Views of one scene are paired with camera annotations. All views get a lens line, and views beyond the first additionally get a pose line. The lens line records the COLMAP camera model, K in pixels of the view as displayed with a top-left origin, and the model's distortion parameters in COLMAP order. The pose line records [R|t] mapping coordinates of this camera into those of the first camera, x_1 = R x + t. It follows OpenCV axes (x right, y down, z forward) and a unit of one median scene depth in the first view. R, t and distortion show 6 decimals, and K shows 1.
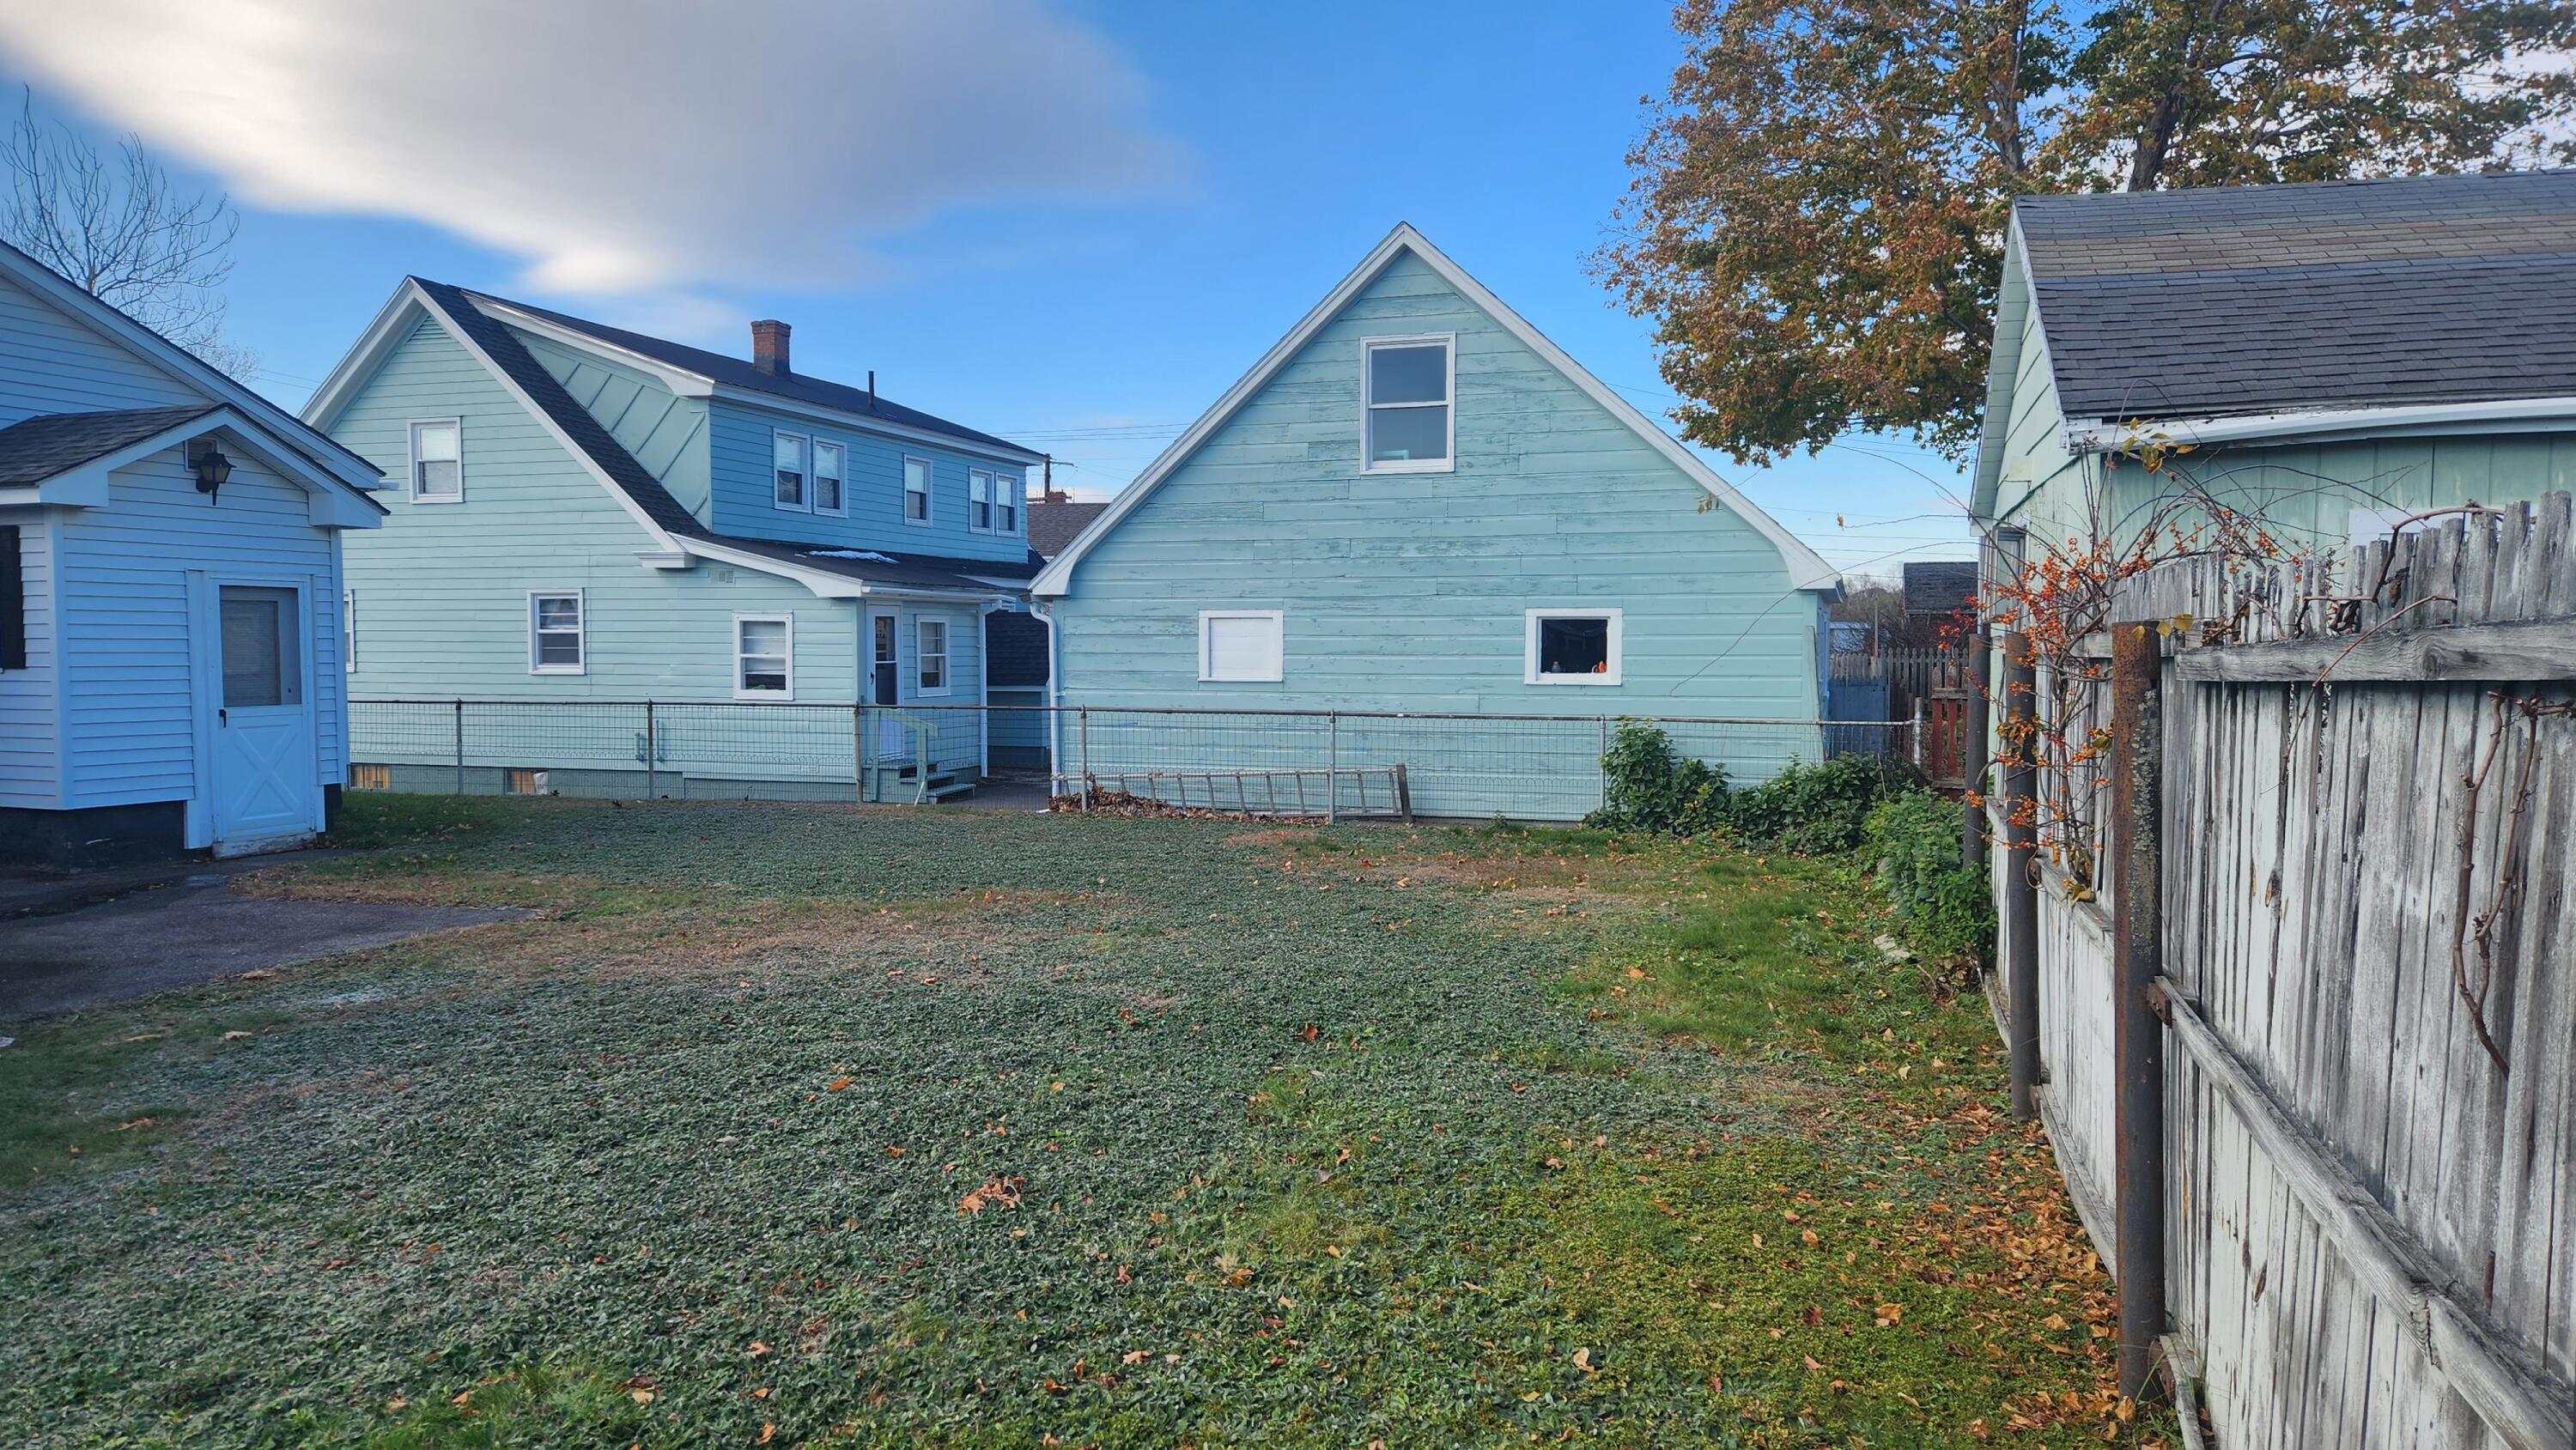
lens RADIAL K [[1719.7, 0, 1302.6], [0, 1719.7, 732.0], [0, 0, 1]] dist [0.079251, -0.067572]
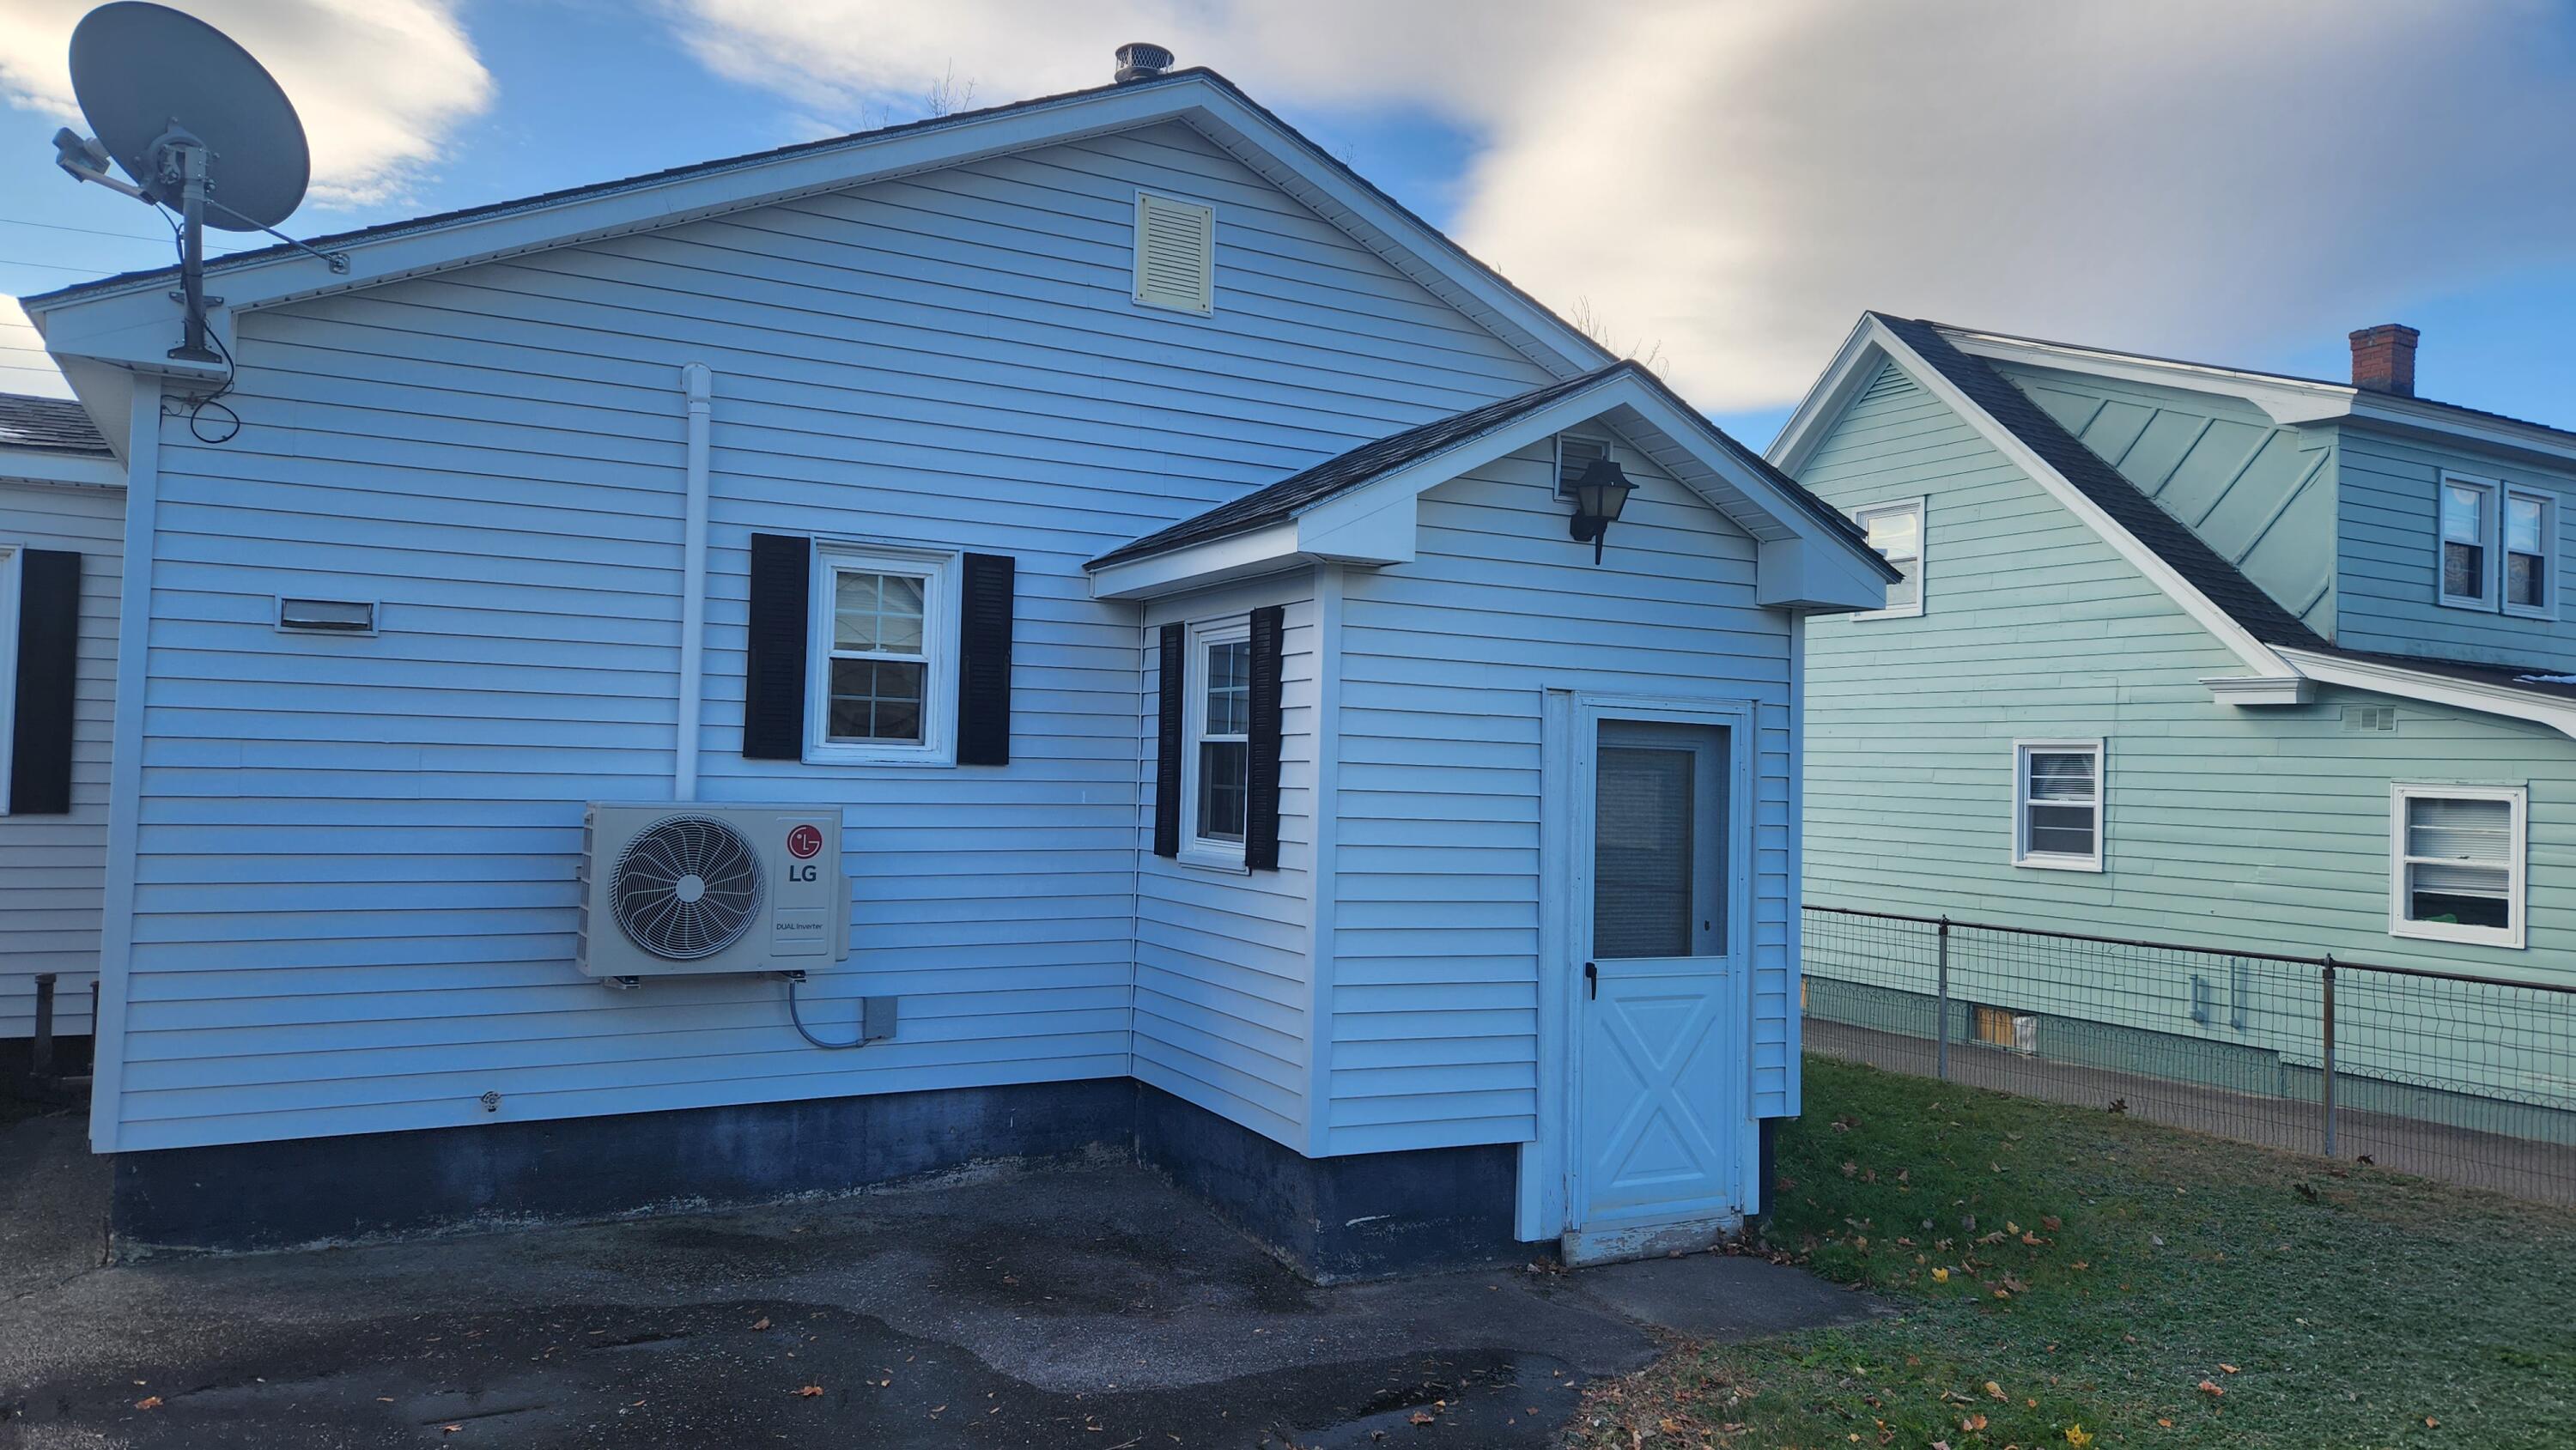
lens RADIAL K [[1719.7, 0, 1250.9], [0, 1719.7, 691.6], [0, 0, 1]] dist [0.079251, -0.067572]
pose [[0.717816, -0.009631, -0.696166, -0.197221], [-0.068286, 0.994109, -0.084163, -0.024649], [0.692876, 0.107952, 0.712930, 0.331451]]
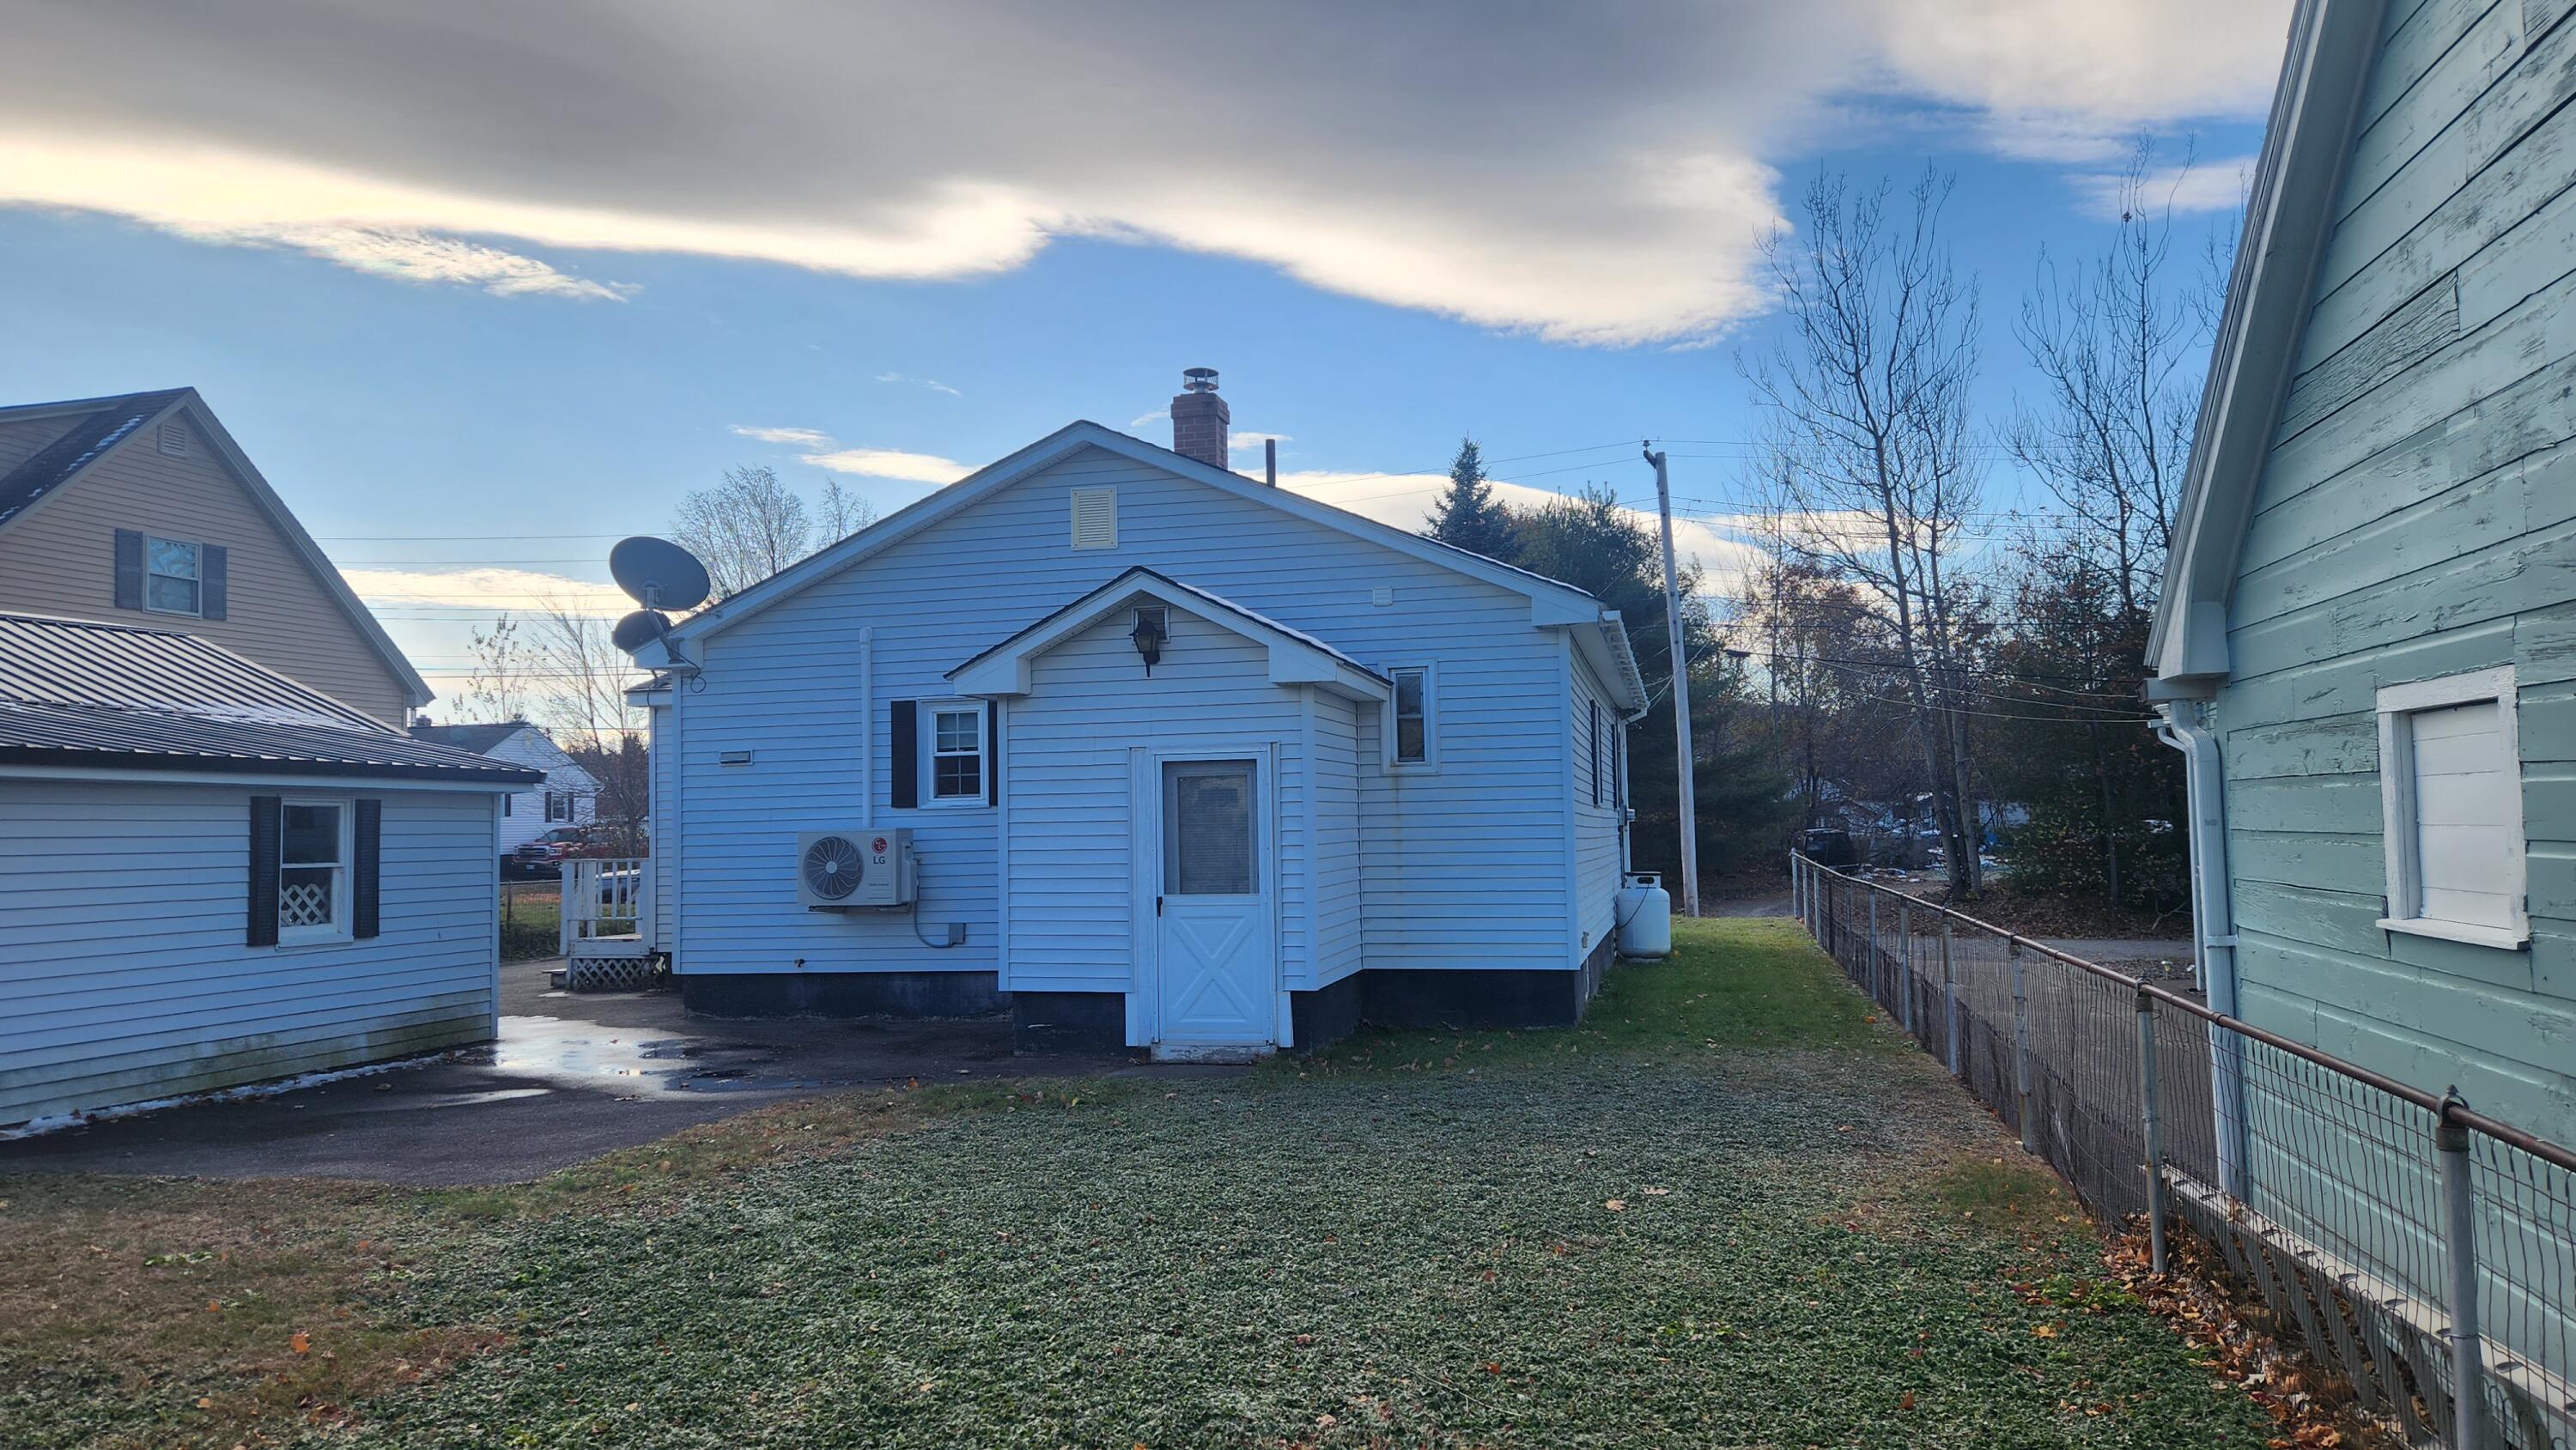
lens RADIAL K [[1719.7, 0, 1311.1], [0, 1719.7, 718.3], [0, 0, 1]] dist [0.079251, -0.067572]
pose [[0.070834, -0.060219, -0.995669, 0.170099], [-0.032559, 0.997505, -0.062647, -0.030475], [0.996957, 0.036855, 0.068697, 0.591994]]
